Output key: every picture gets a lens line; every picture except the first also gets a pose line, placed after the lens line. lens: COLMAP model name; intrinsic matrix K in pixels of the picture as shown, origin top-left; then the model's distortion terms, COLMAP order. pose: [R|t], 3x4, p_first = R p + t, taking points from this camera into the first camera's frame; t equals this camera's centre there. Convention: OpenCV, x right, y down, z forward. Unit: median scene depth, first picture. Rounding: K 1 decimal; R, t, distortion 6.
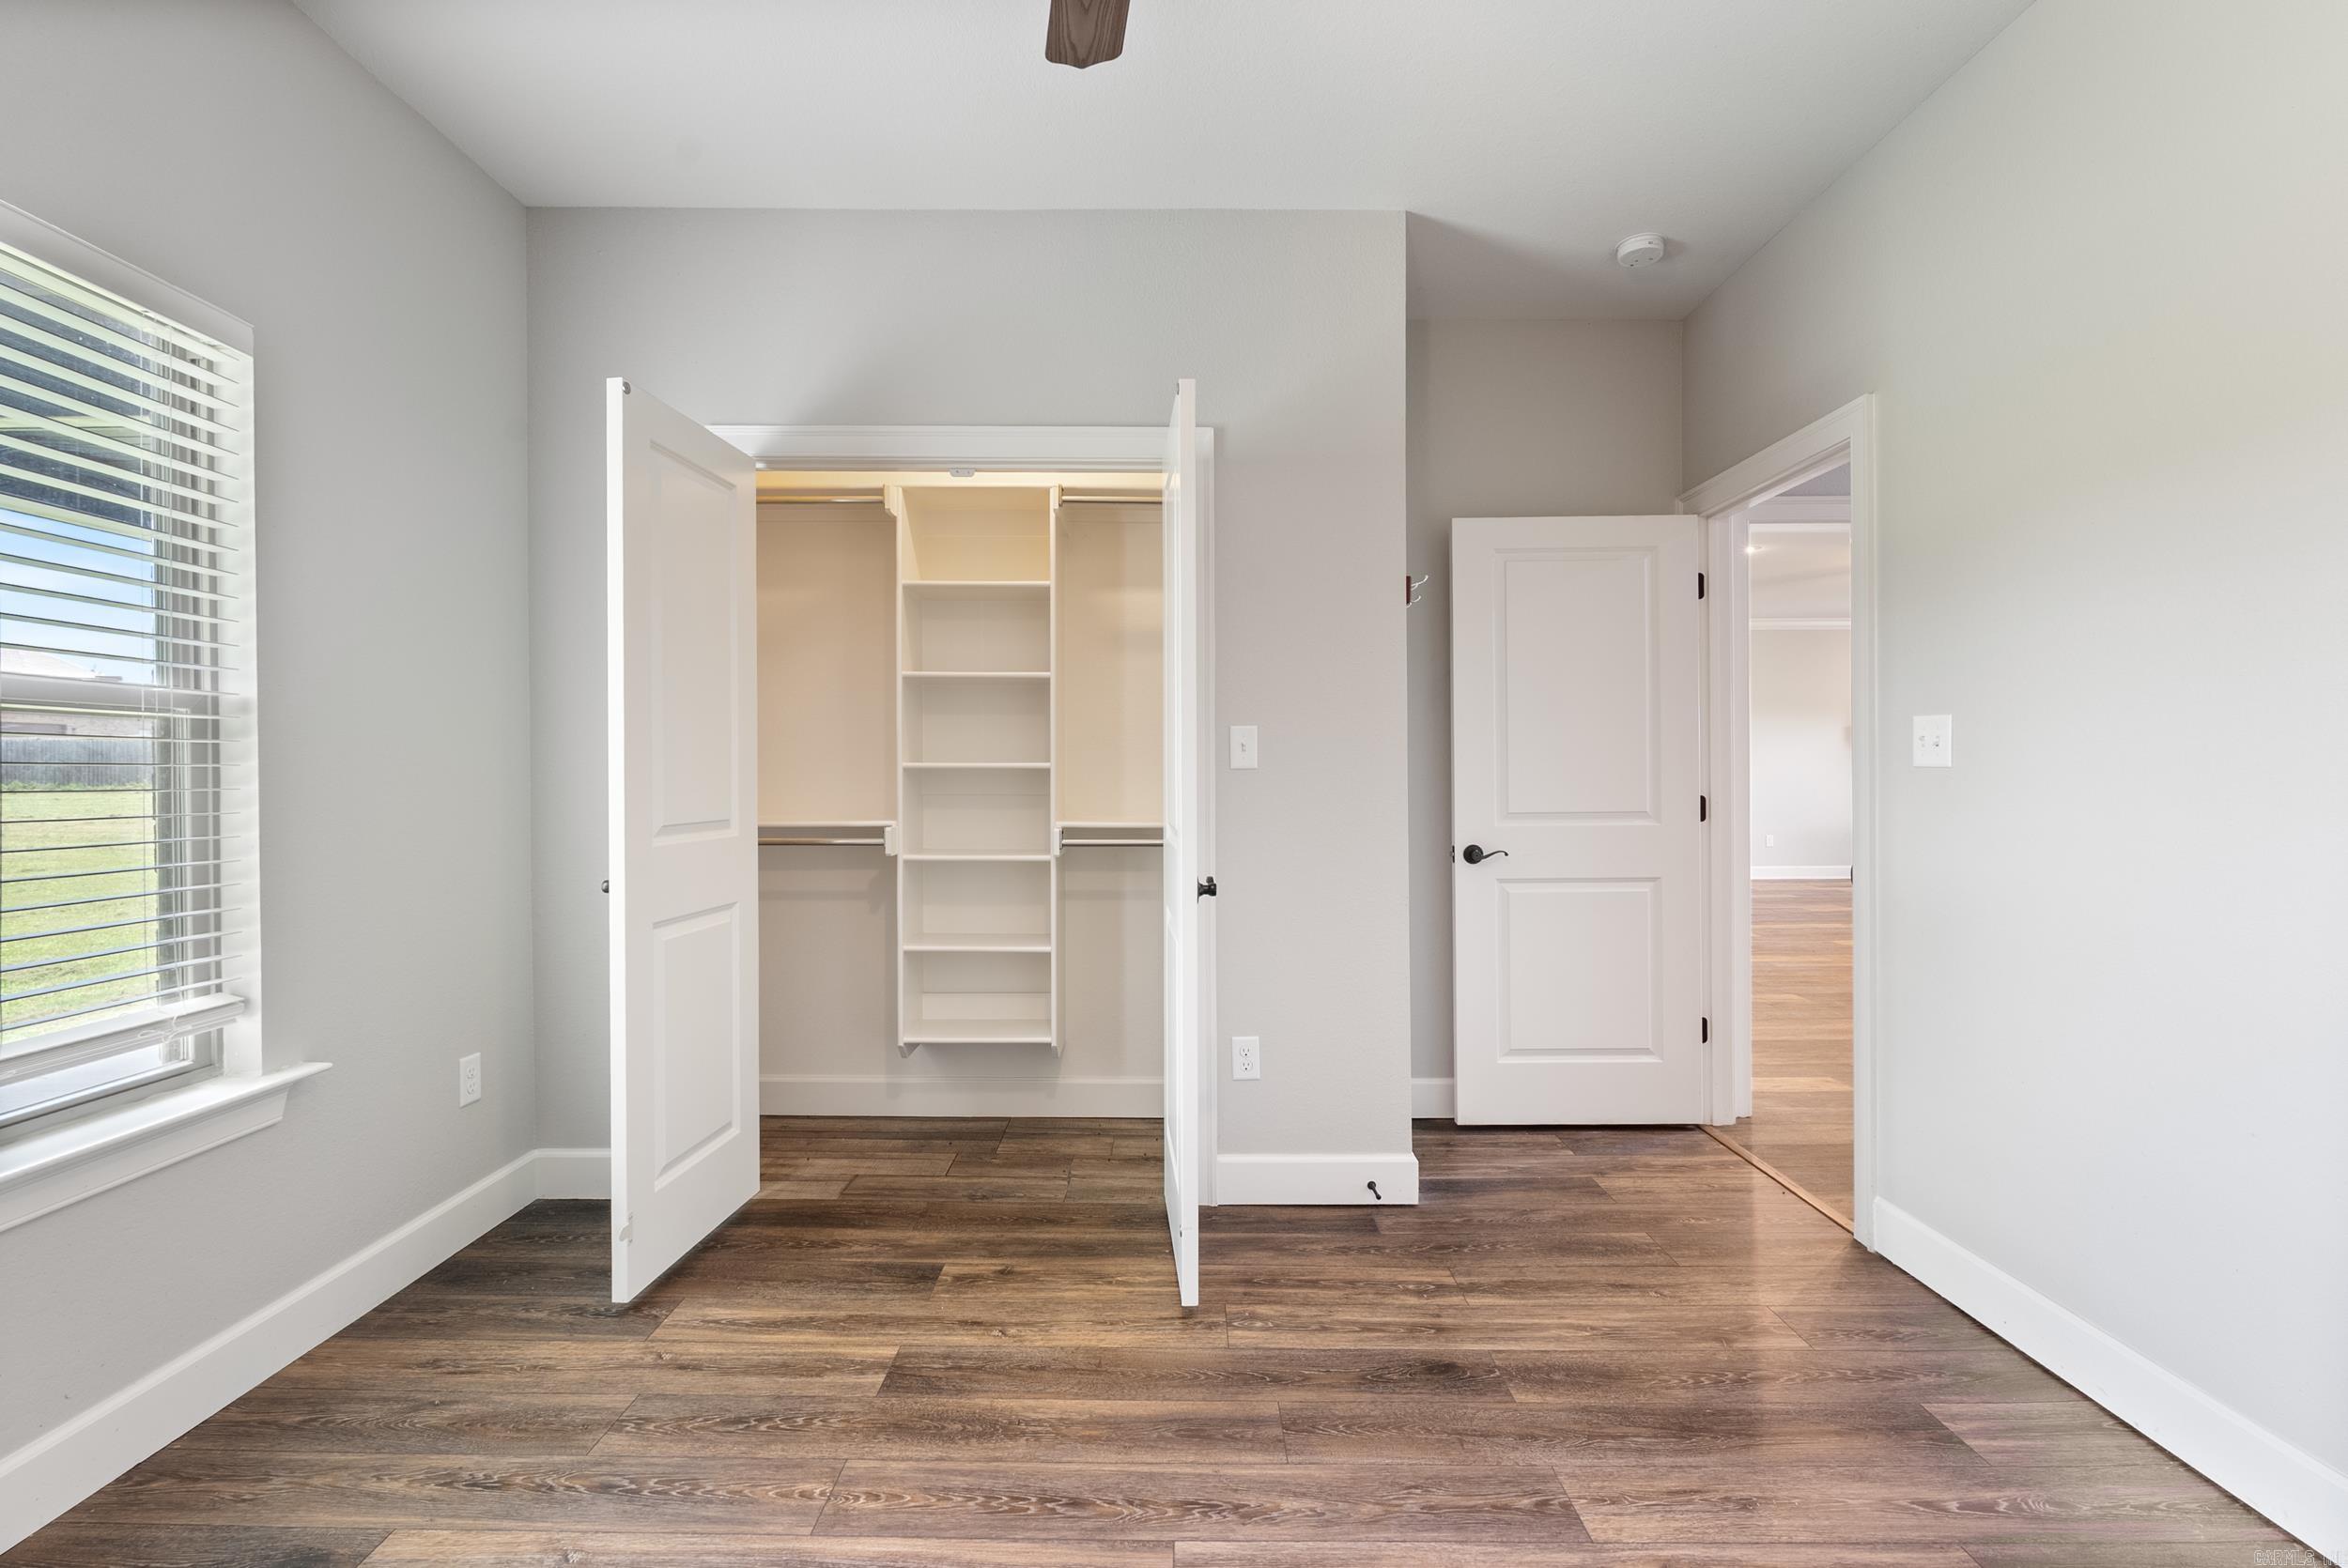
lens RADIAL K [[1036.6, 0, 1175.9], [0, 1036.6, 788.9], [0, 0, 1]] dist [-0.005284, 0.000127]
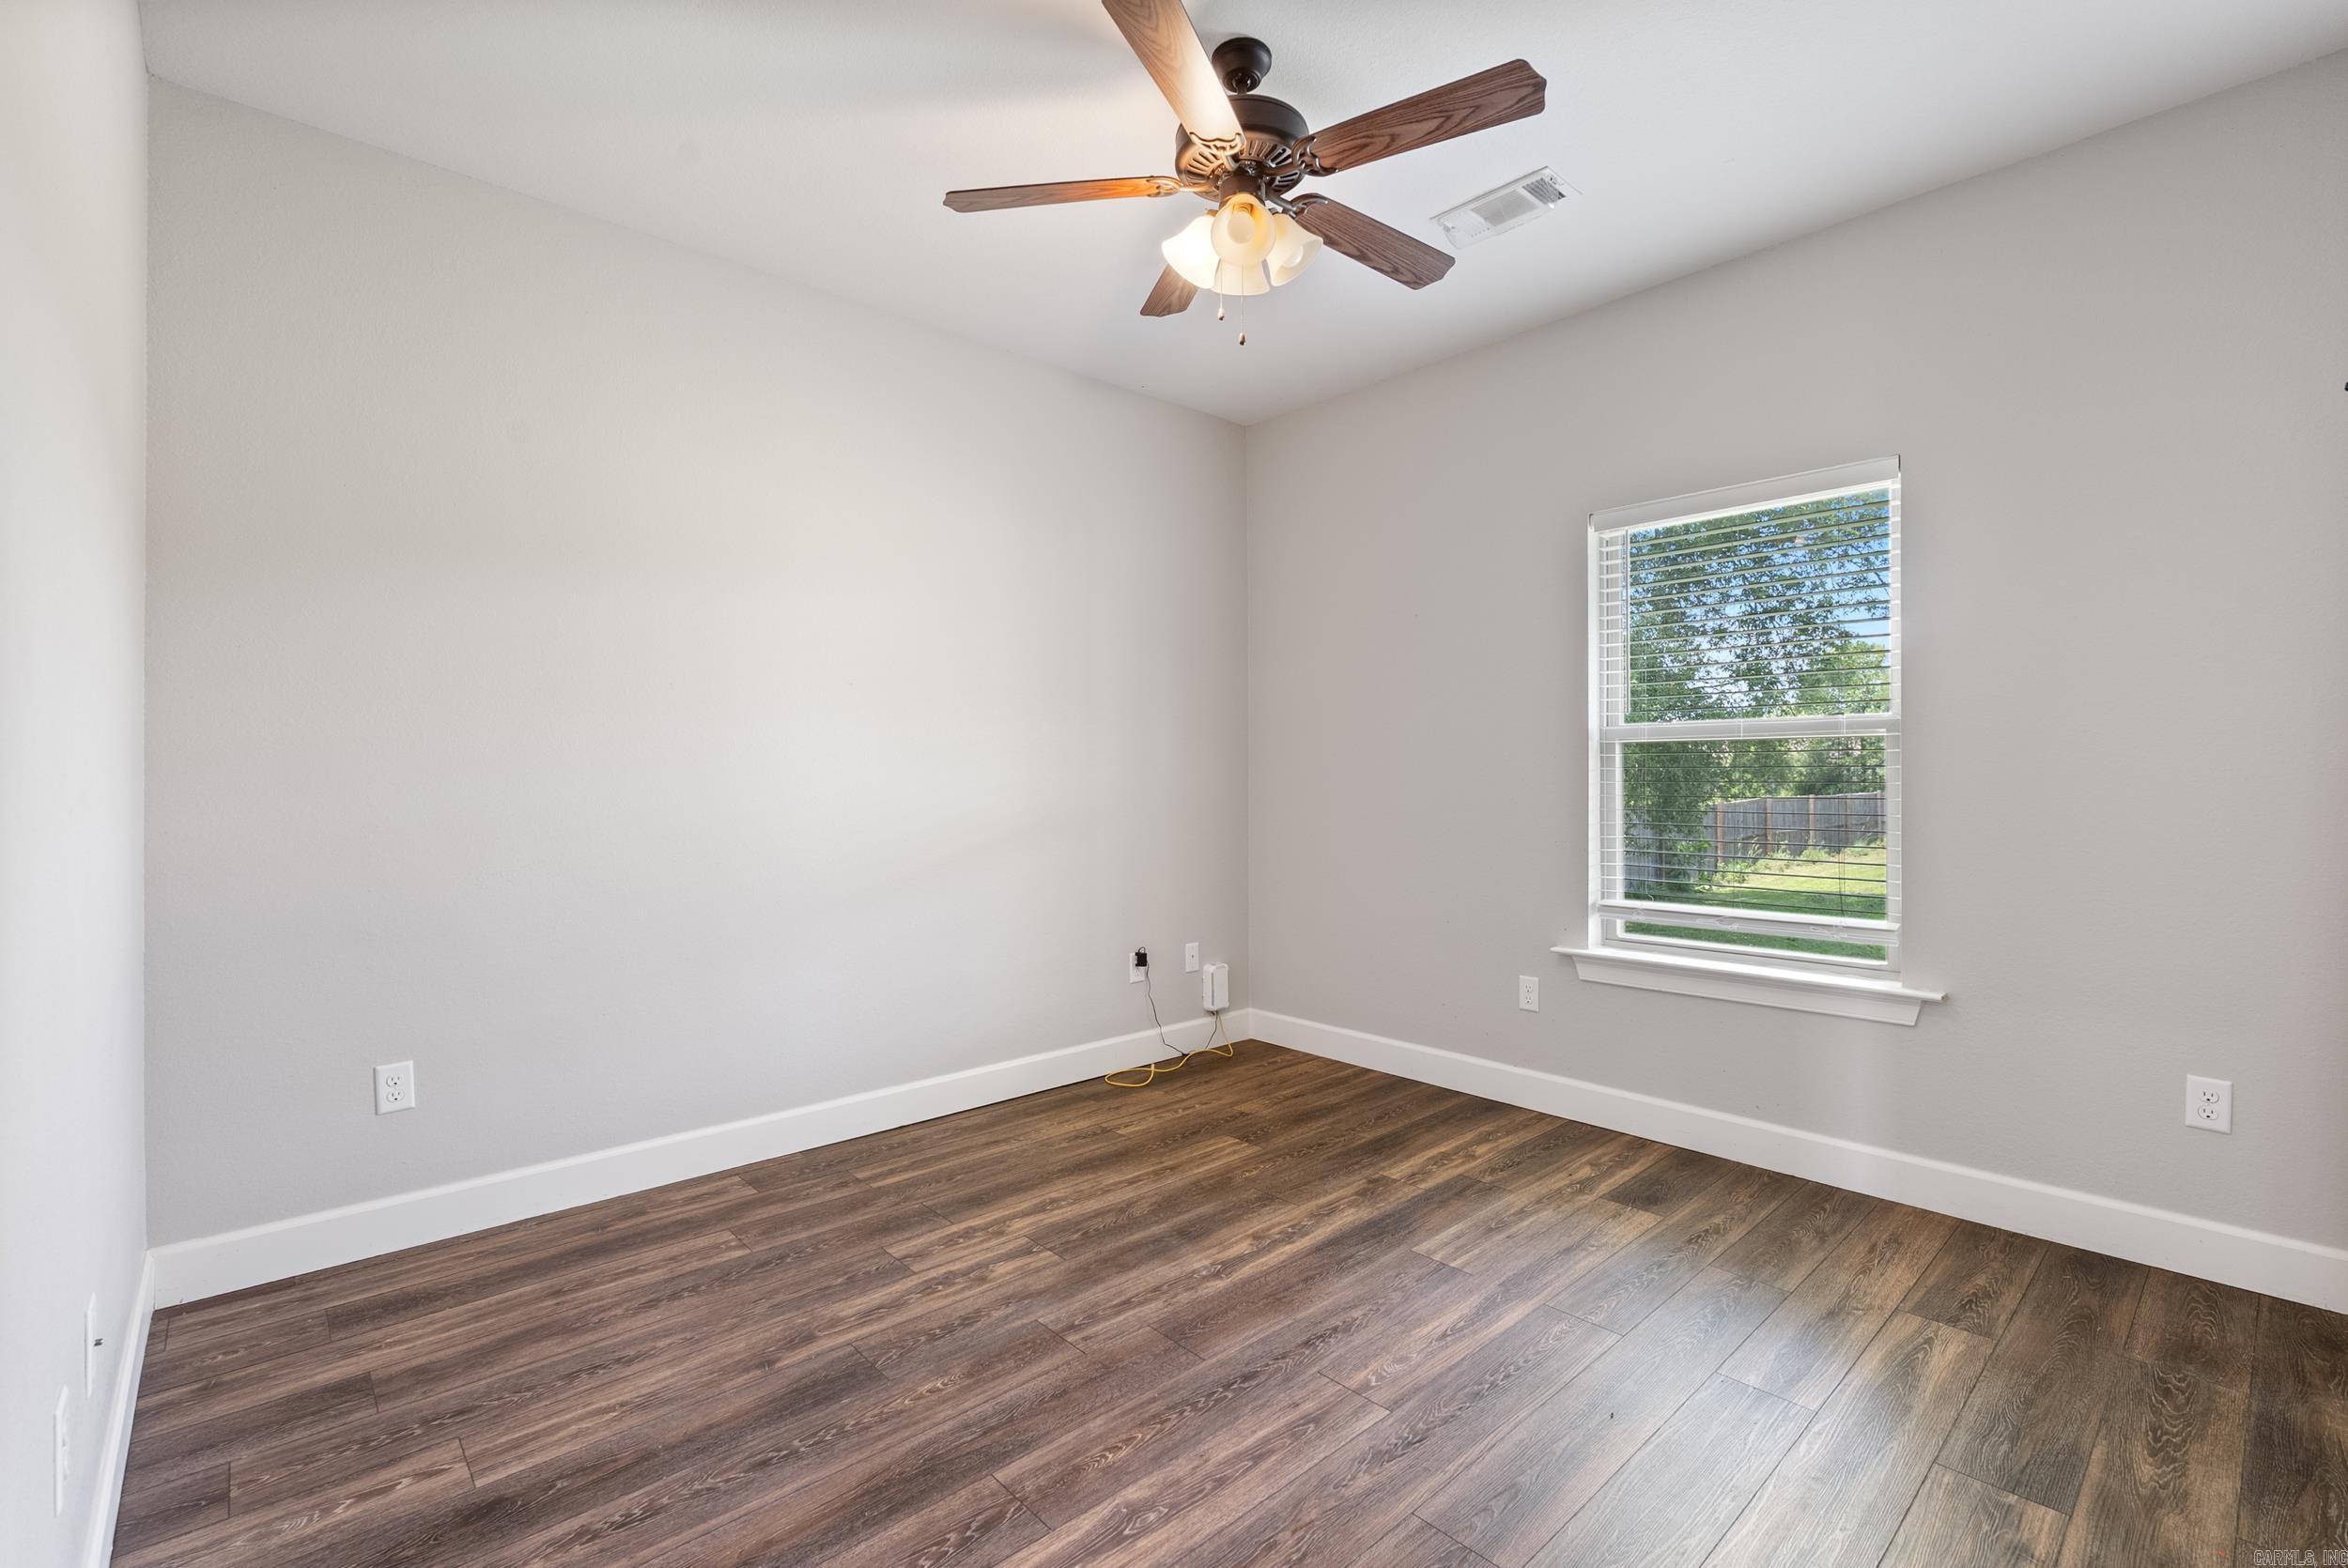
lens RADIAL K [[1036.6, 0, 1175.9], [0, 1036.6, 788.9], [0, 0, 1]] dist [-0.005284, 0.000127]
pose [[-0.740871, 0.009412, -0.671582, 0.769208], [-0.002537, 0.999855, 0.016812, -0.015495], [0.671643, 0.014159, -0.740740, 1.333742]]
